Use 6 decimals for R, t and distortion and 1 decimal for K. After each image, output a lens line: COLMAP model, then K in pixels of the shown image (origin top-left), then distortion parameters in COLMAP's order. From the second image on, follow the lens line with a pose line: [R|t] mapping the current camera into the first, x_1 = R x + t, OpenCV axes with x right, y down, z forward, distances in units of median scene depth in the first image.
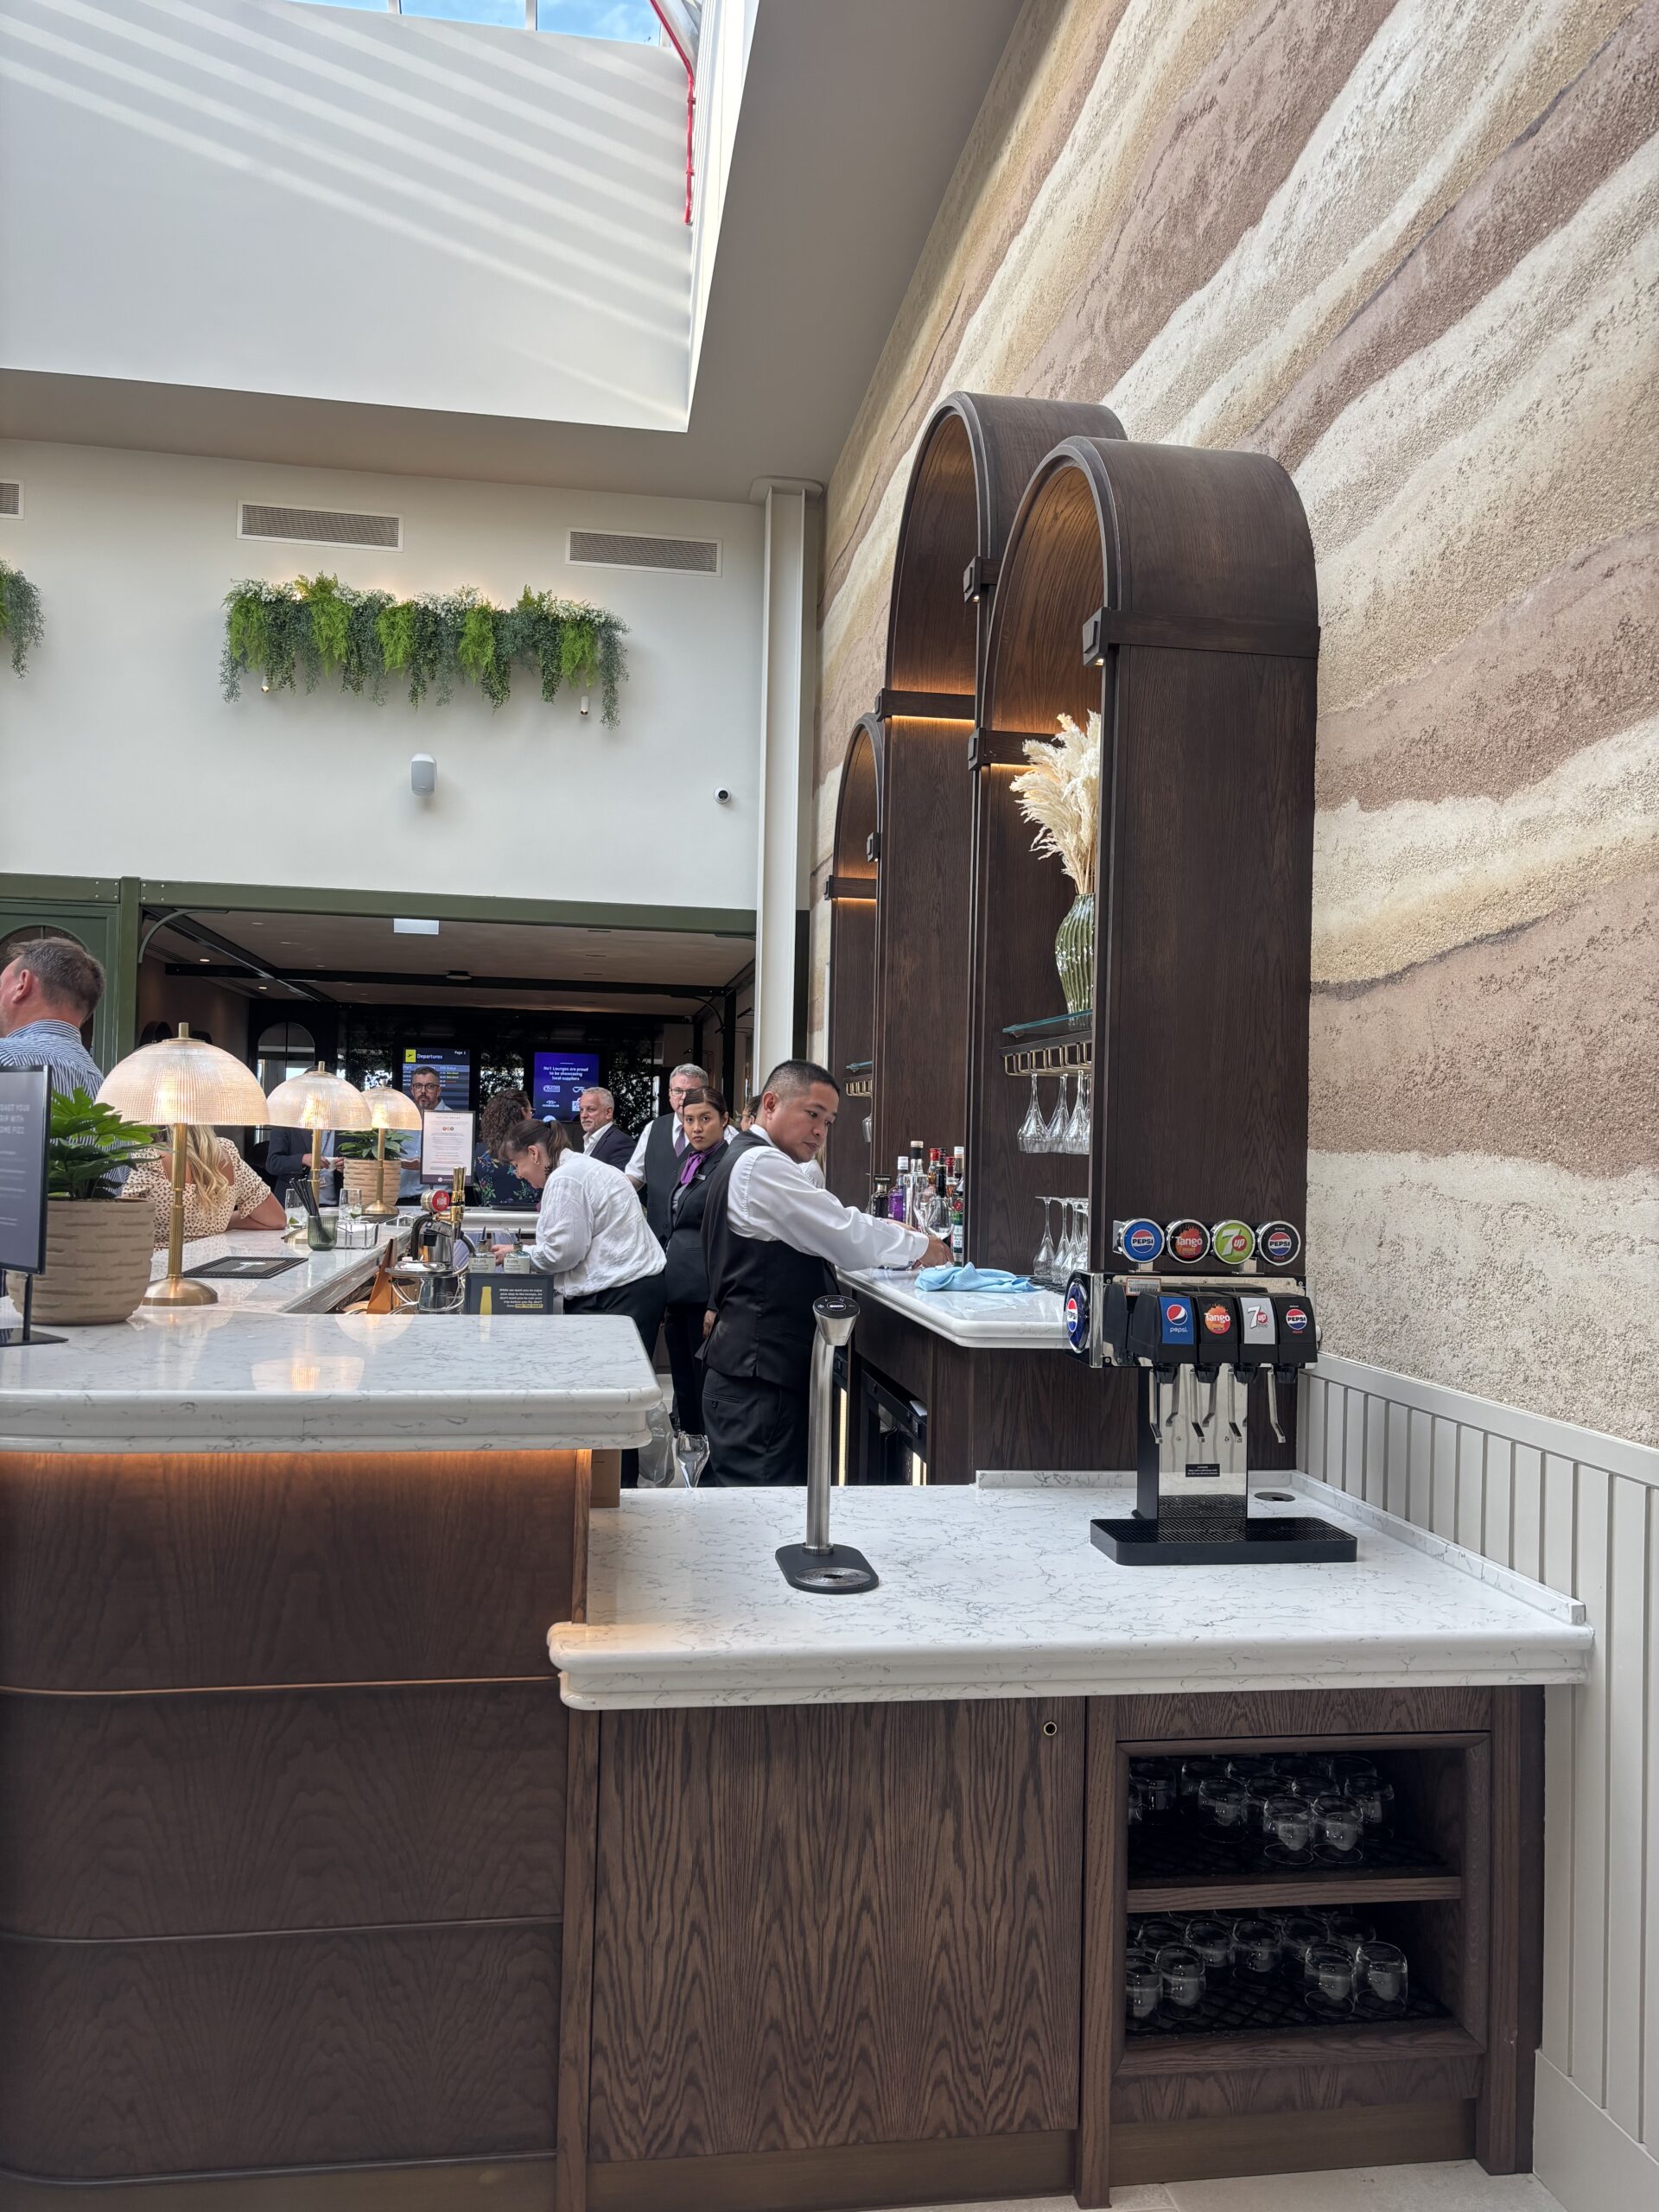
lens RADIAL K [[1697.6, 0, 806.6], [0, 1697.6, 1111.8], [0, 0, 1]] dist [0.045712, -0.054502]
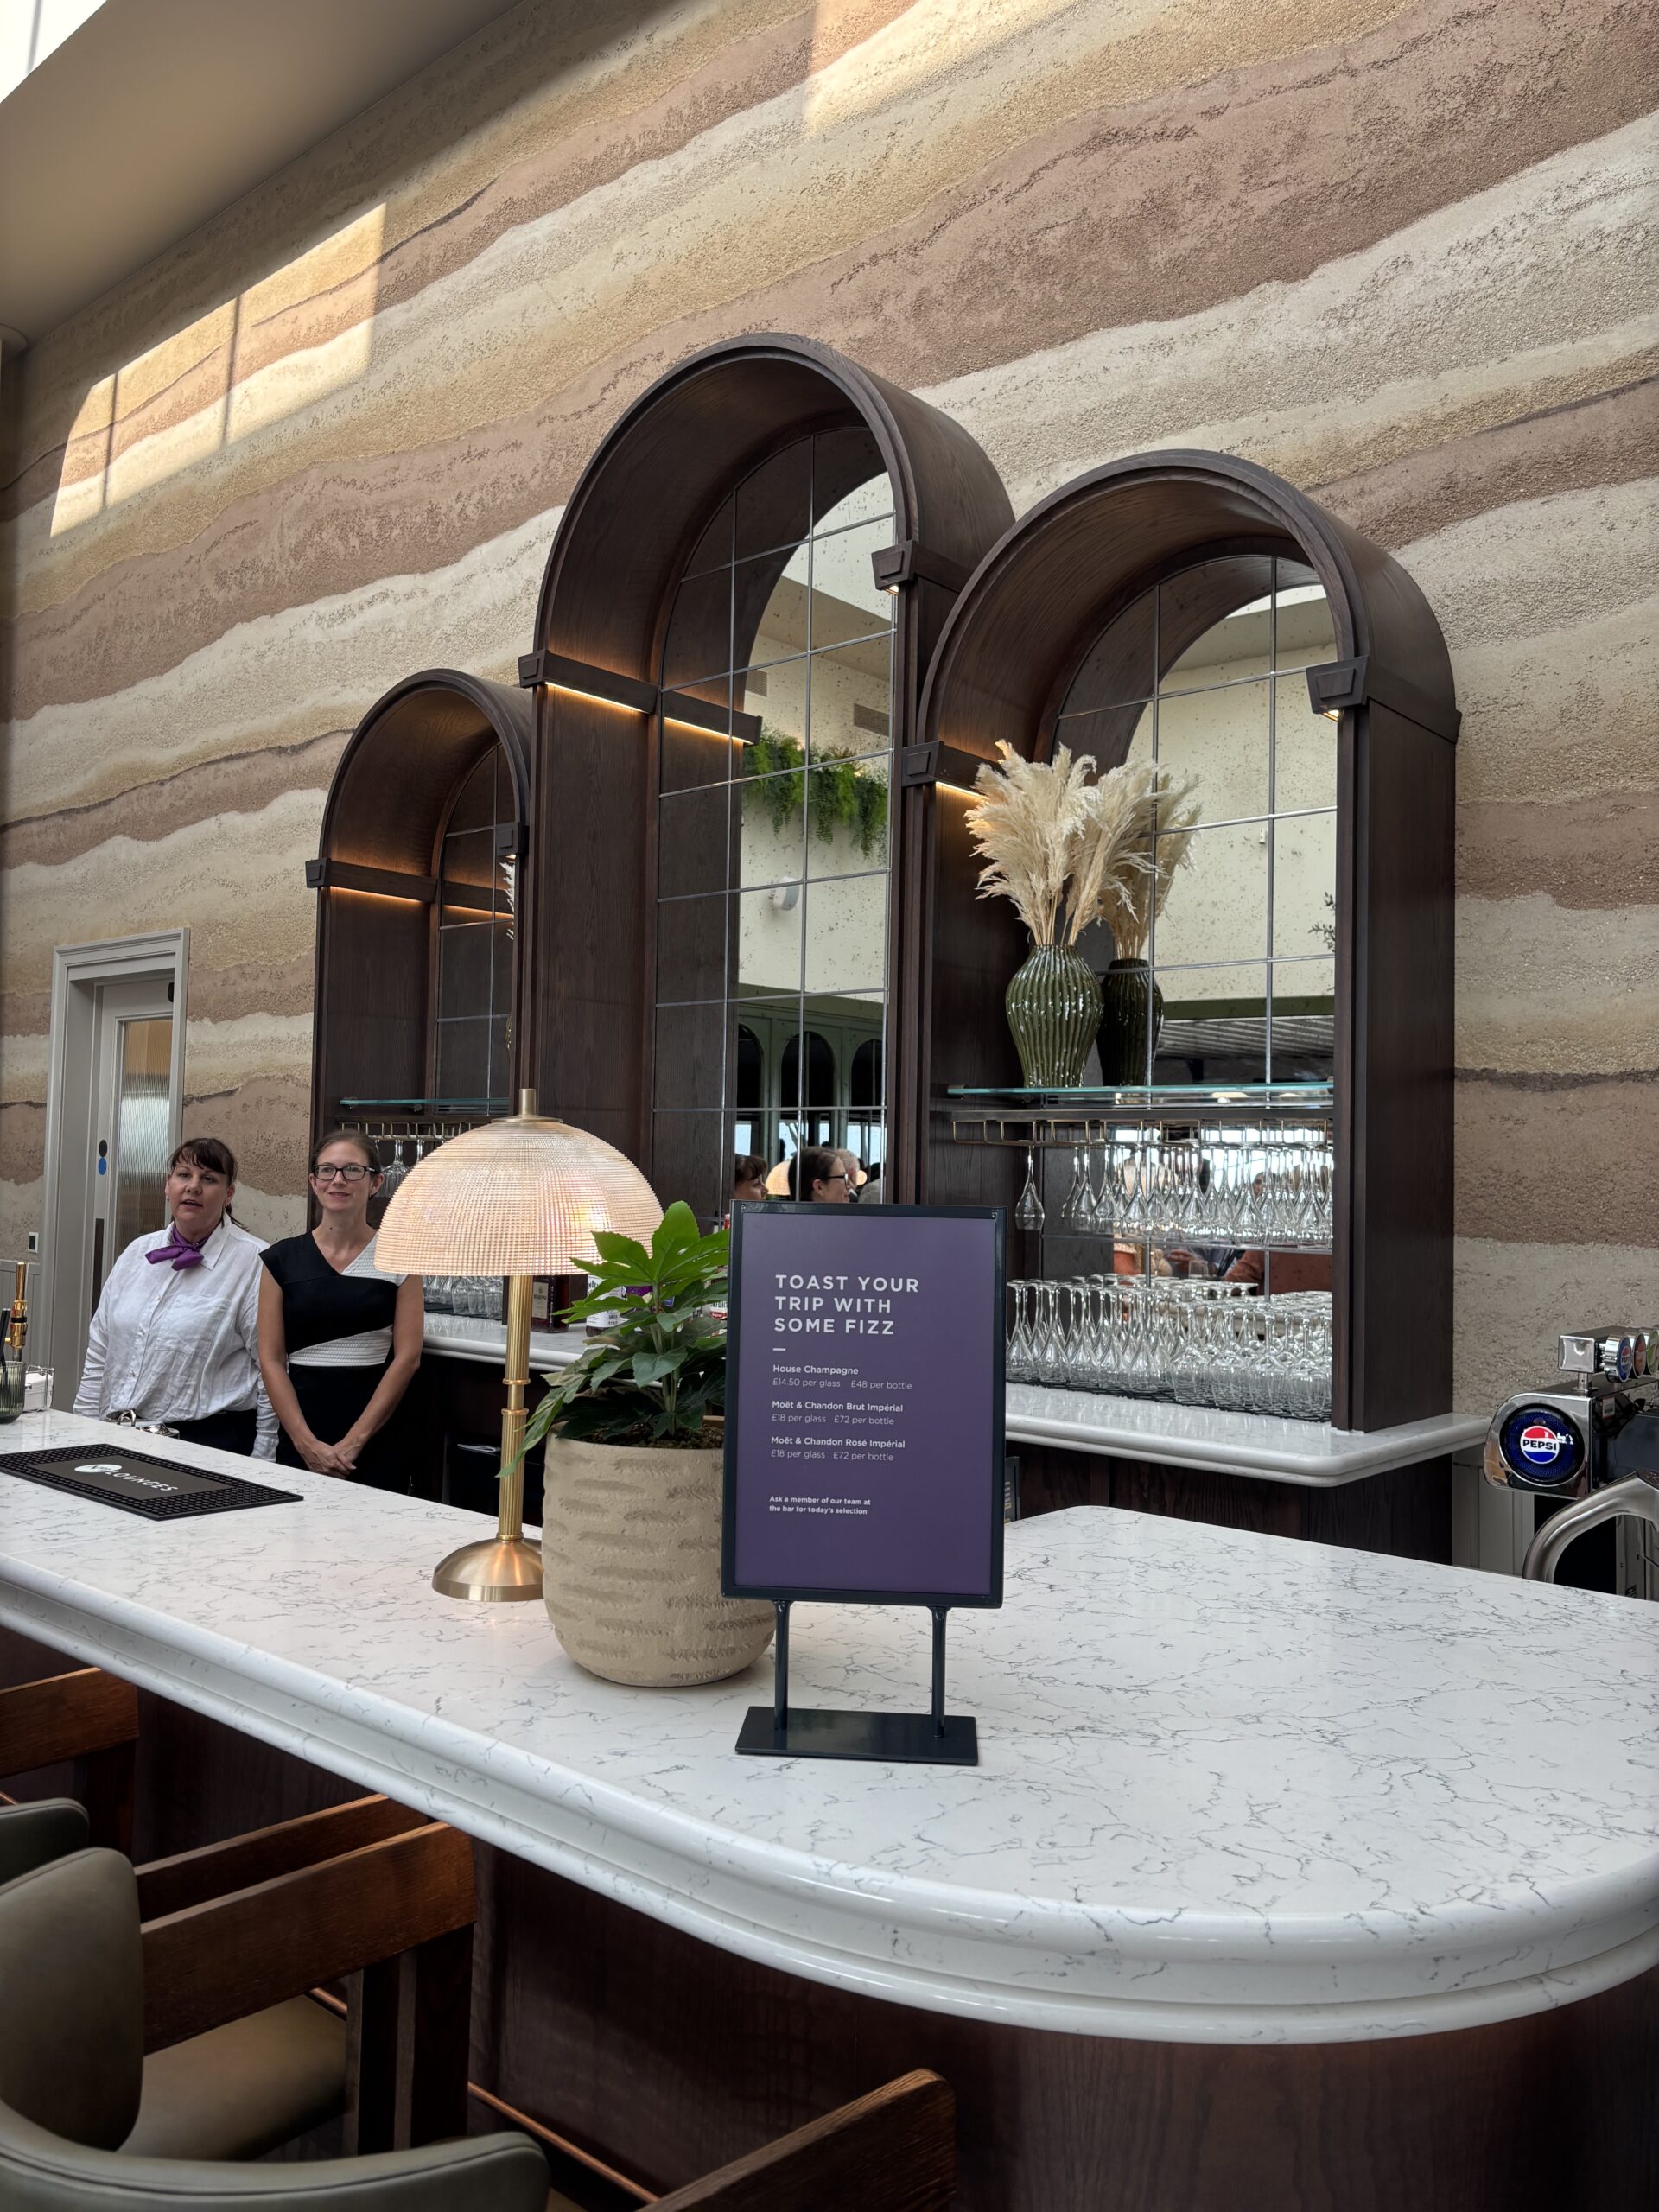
lens RADIAL K [[1697.6, 0, 807.7], [0, 1697.6, 1093.0], [0, 0, 1]] dist [0.045712, -0.054502]
pose [[0.766053, 0.018514, 0.642510, -0.807511], [-0.012323, 0.999824, -0.014117, -0.054818], [-0.642659, 0.002897, 0.766147, 0.614921]]
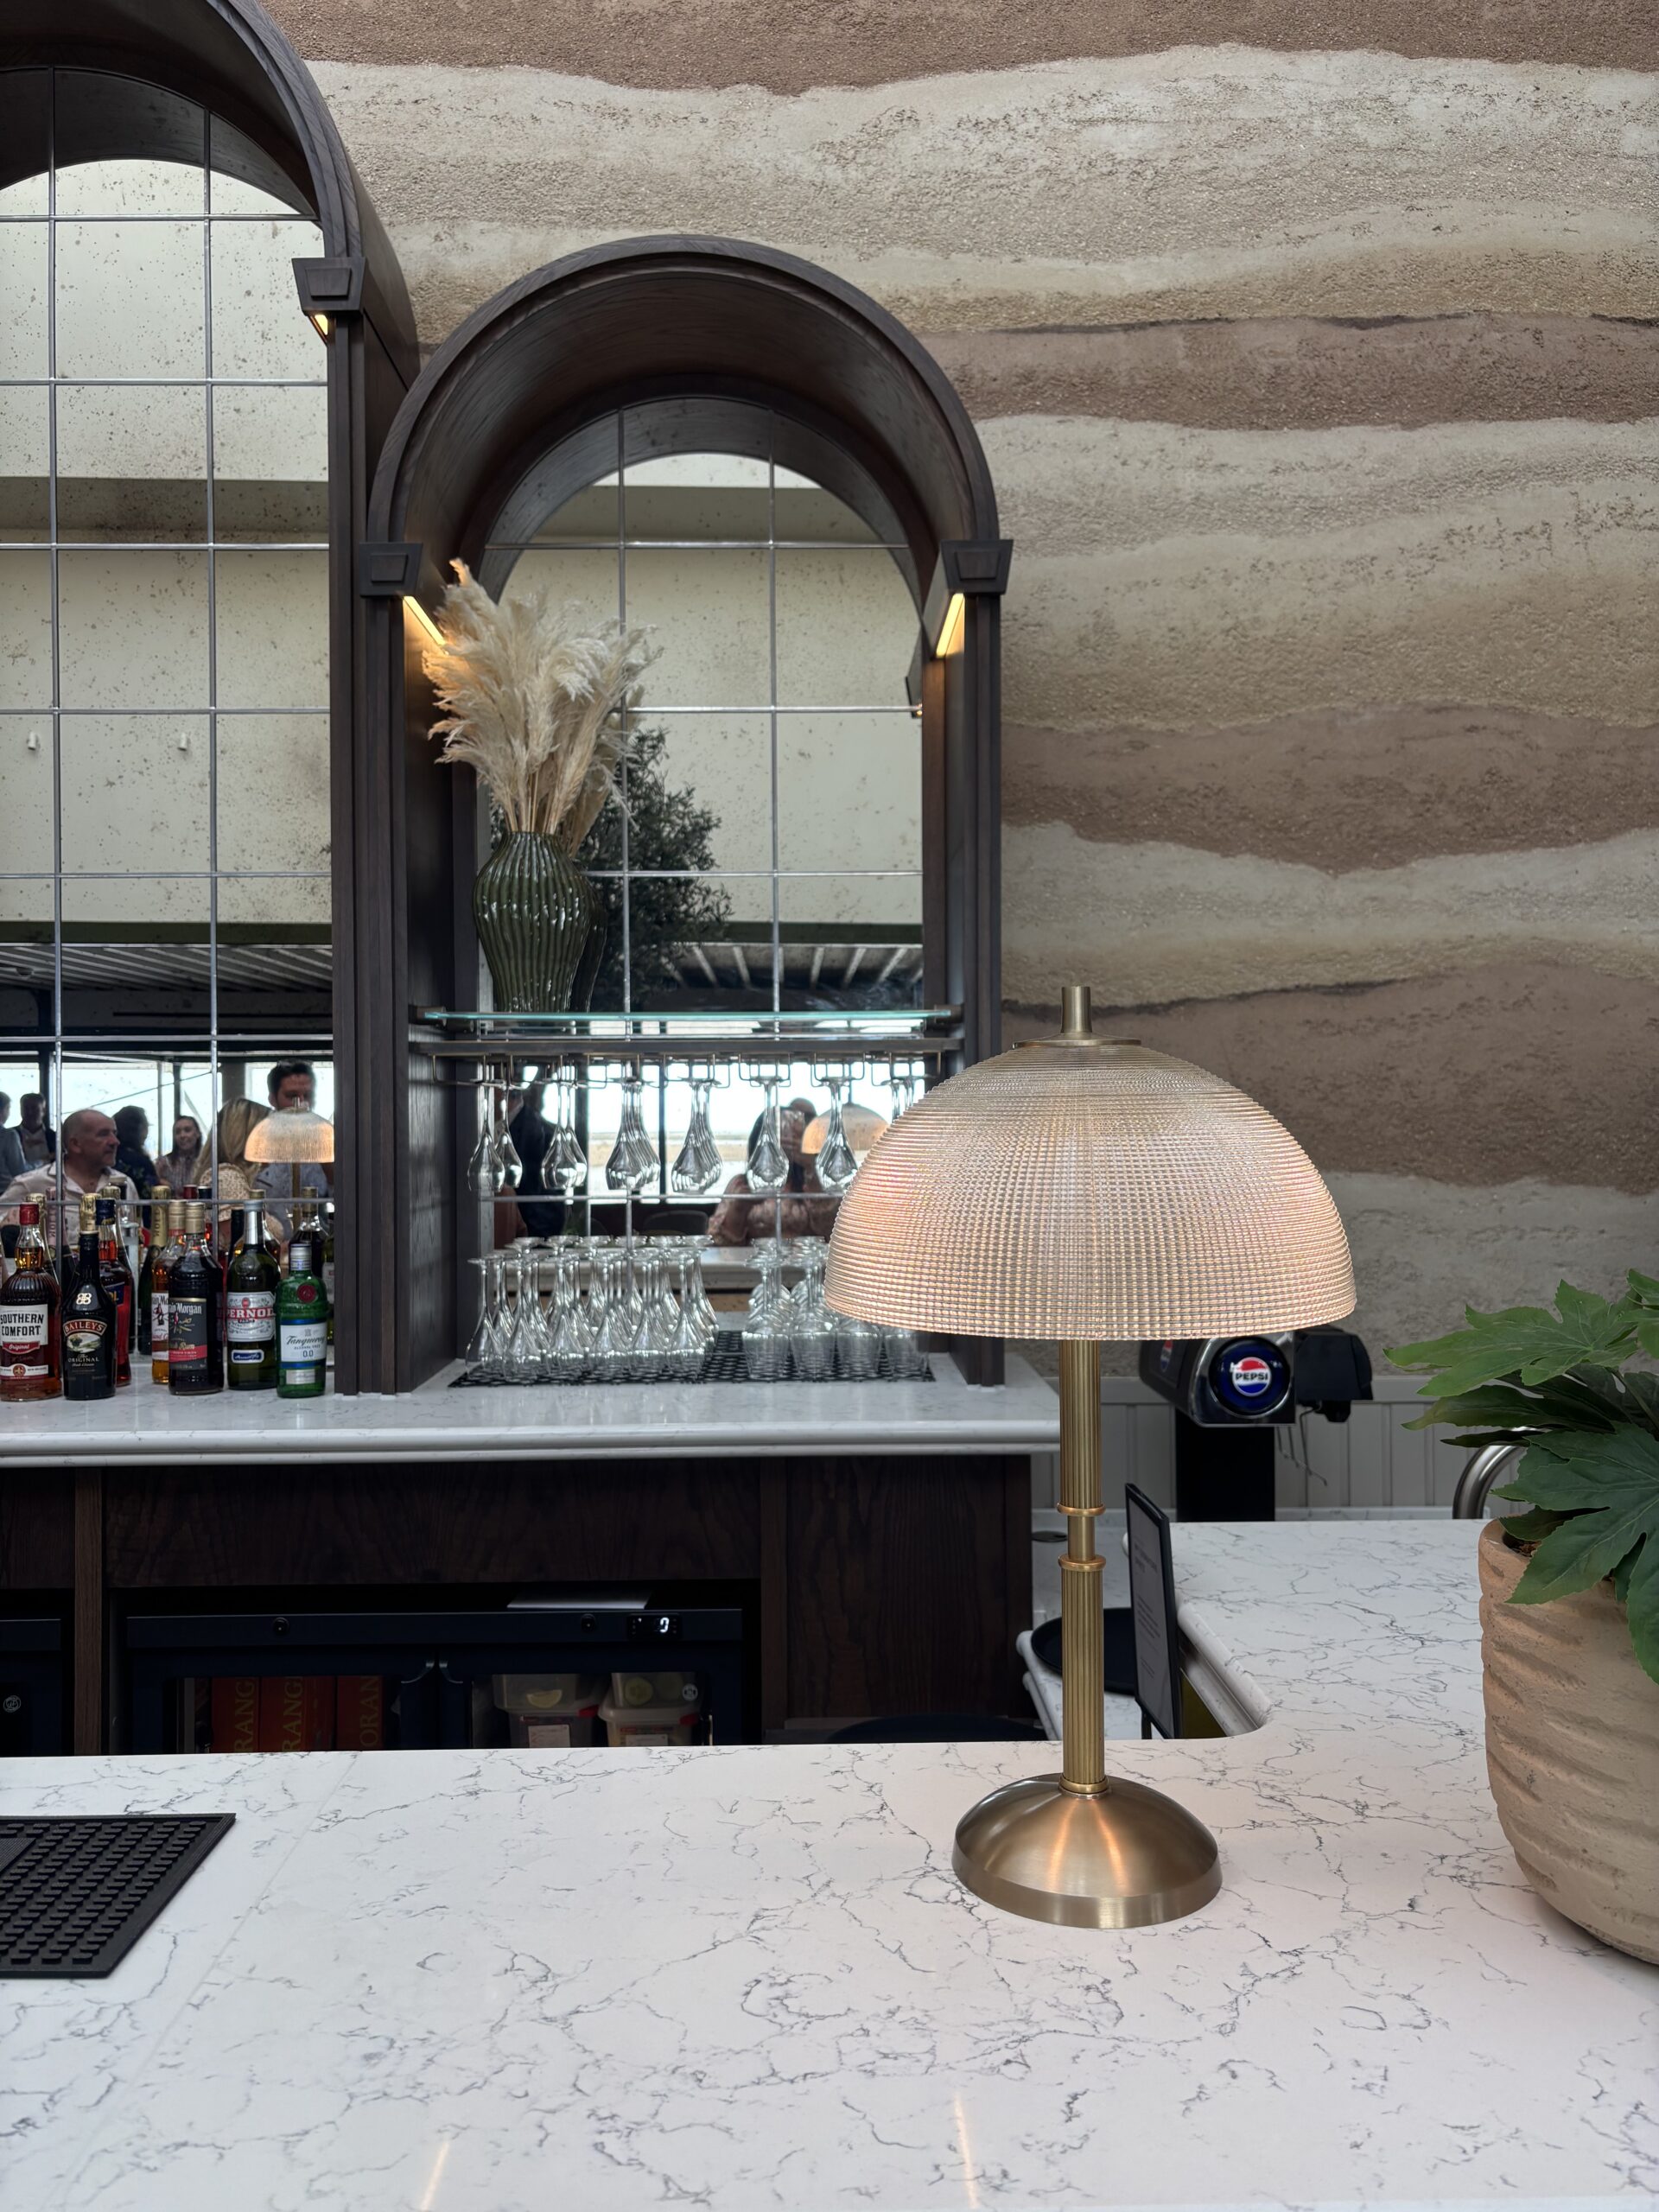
lens RADIAL K [[1697.6, 0, 822.2], [0, 1697.6, 1101.7], [0, 0, 1]] dist [0.045712, -0.054502]
pose [[0.119270, -0.019572, 0.992669, -0.843799], [-0.005431, 0.999778, 0.020364, -0.047021], [-0.992847, -0.007820, 0.119137, 1.244172]]
